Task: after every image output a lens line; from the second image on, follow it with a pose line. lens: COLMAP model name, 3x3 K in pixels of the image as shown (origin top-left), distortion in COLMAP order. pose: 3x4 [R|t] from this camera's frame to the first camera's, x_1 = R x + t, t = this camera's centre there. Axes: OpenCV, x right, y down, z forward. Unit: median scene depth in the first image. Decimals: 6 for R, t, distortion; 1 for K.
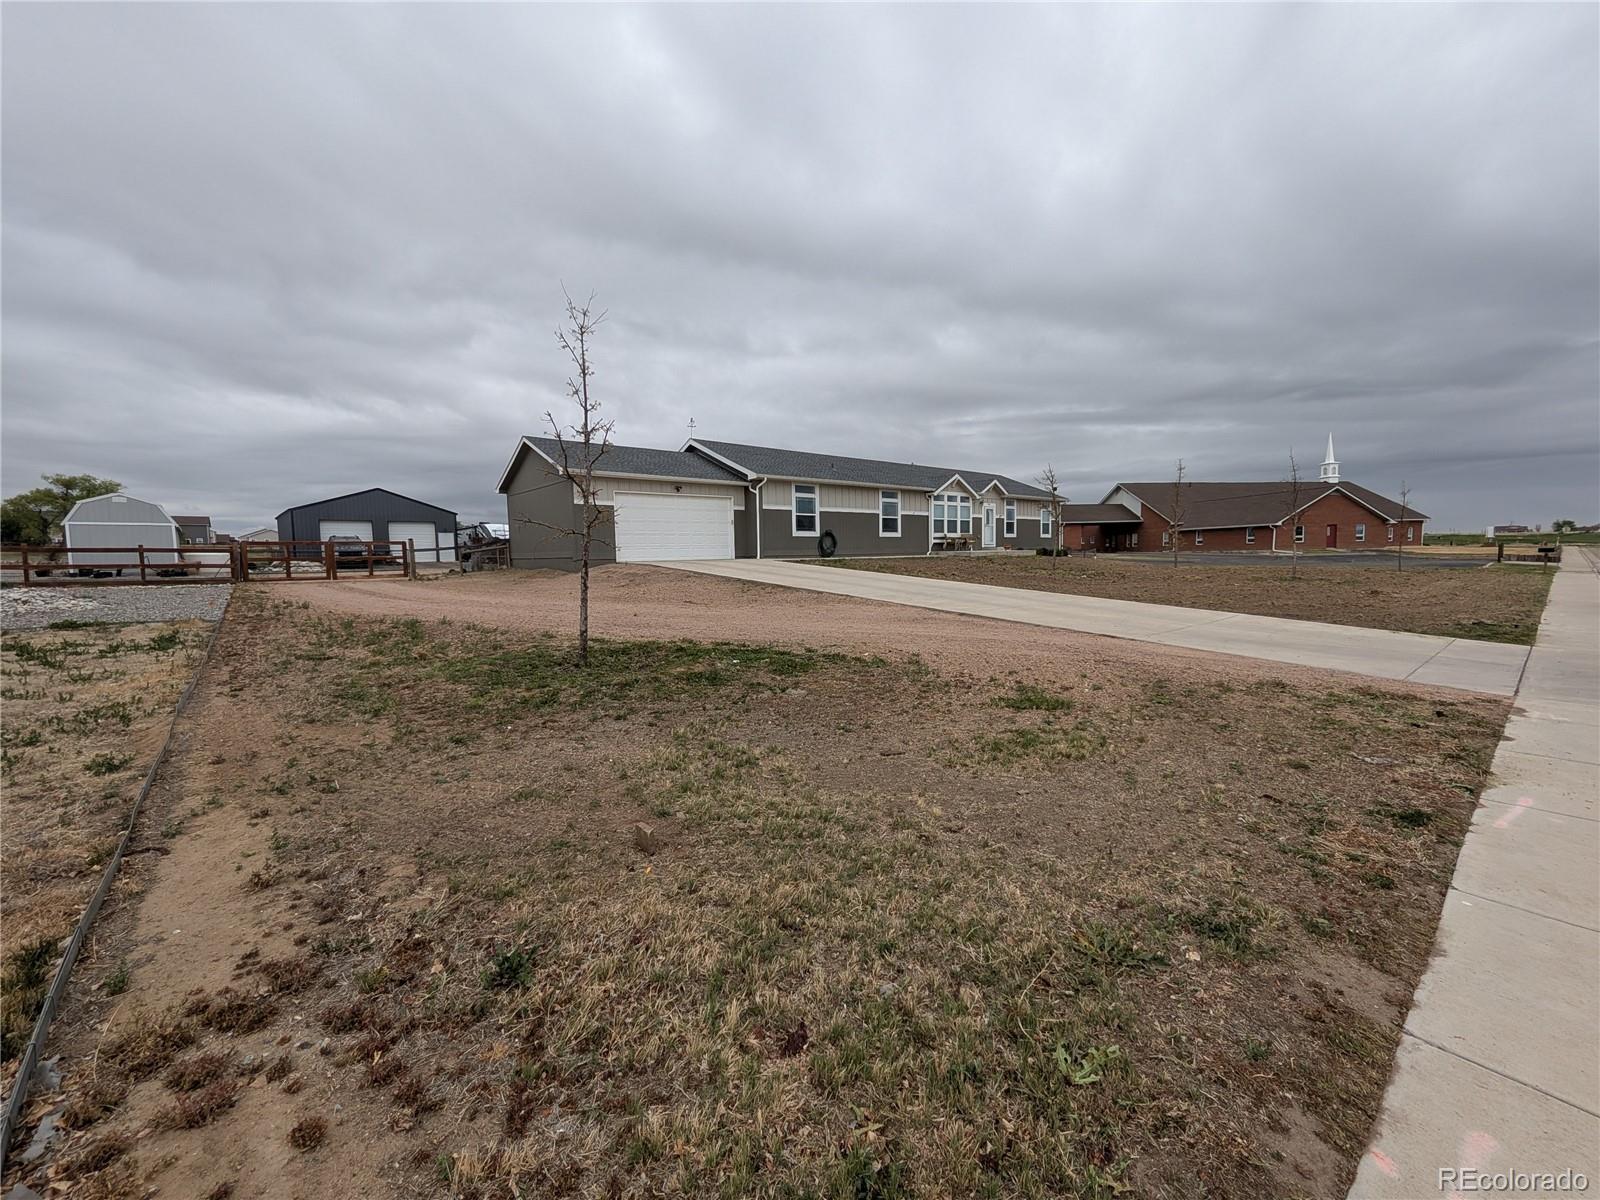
lens RADIAL K [[632.7, 0, 803.0], [0, 632.7, 642.2], [0, 0, 1]] dist [0.014205, -0.000052]
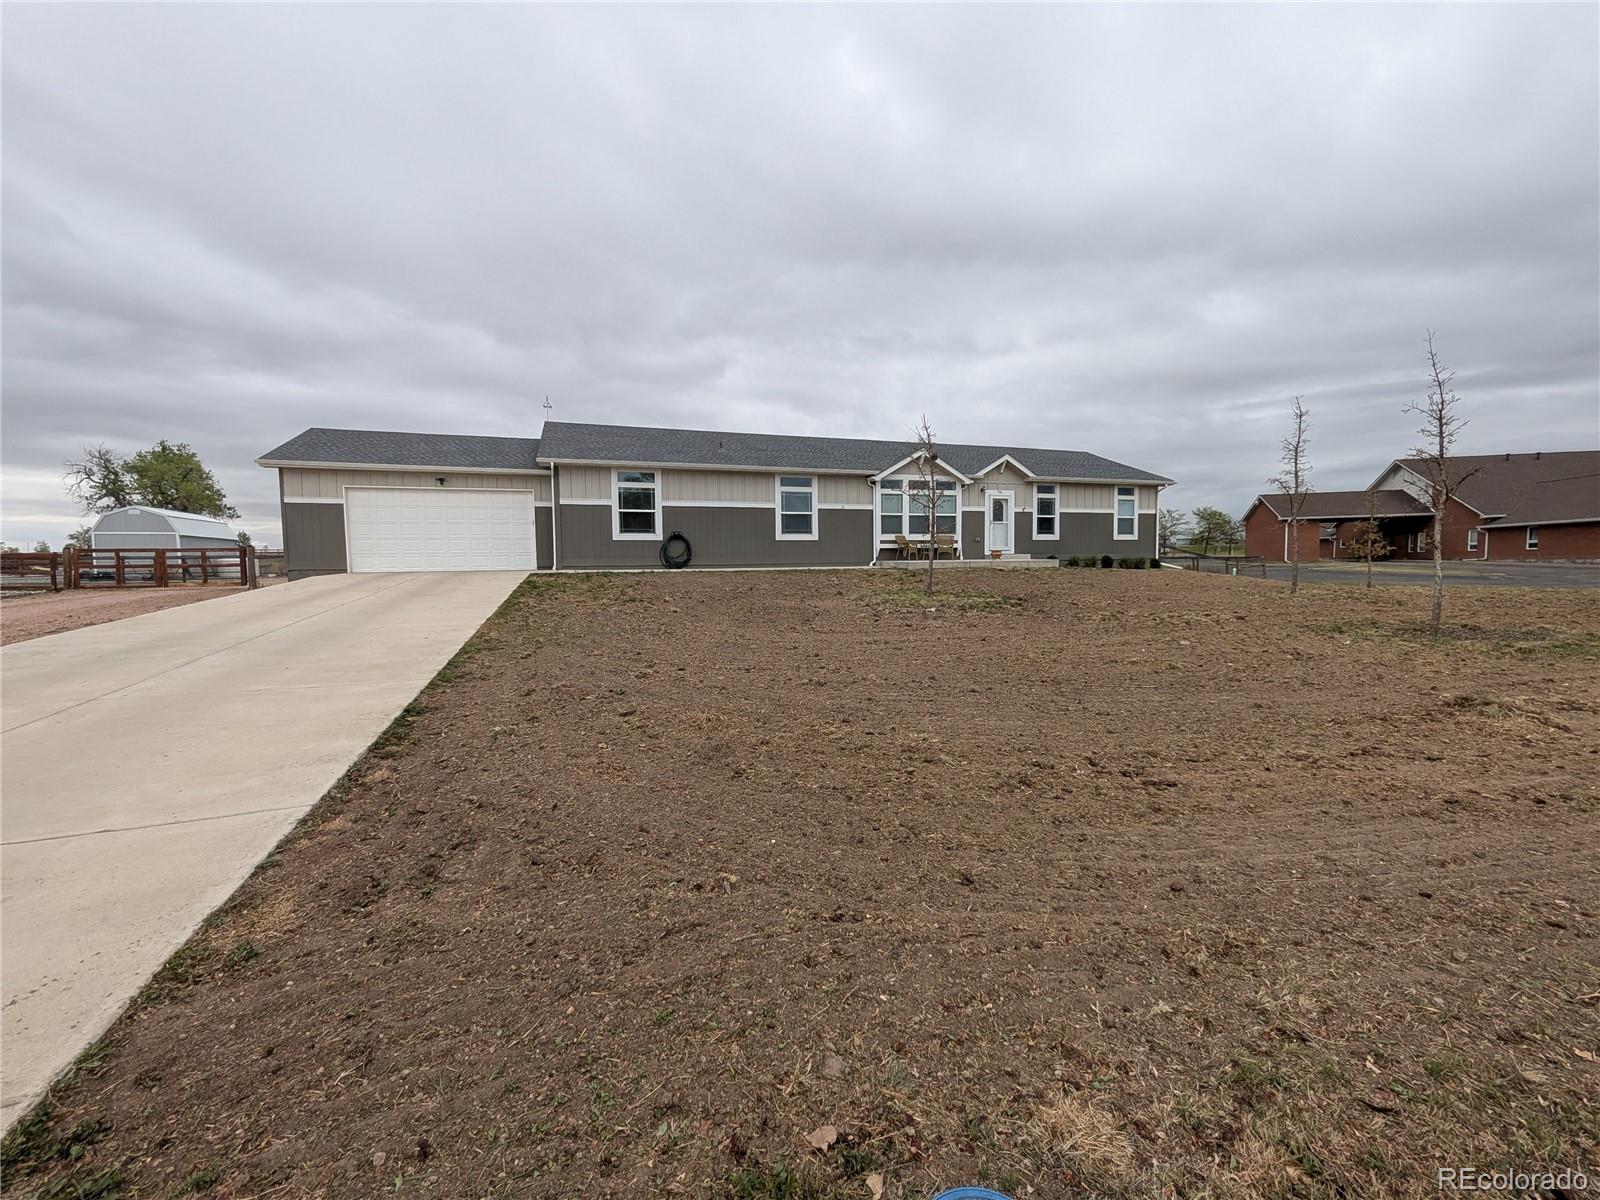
lens RADIAL K [[640.2, 0, 800.0], [0, 640.2, 600.0], [0, 0, 1]] dist [0.017381, 0.000073]
pose [[0.933097, 0.027069, -0.358605, 0.307961], [-0.053300, 0.996560, -0.063463, -0.042376], [0.355654, 0.078331, 0.931329, 0.263222]]
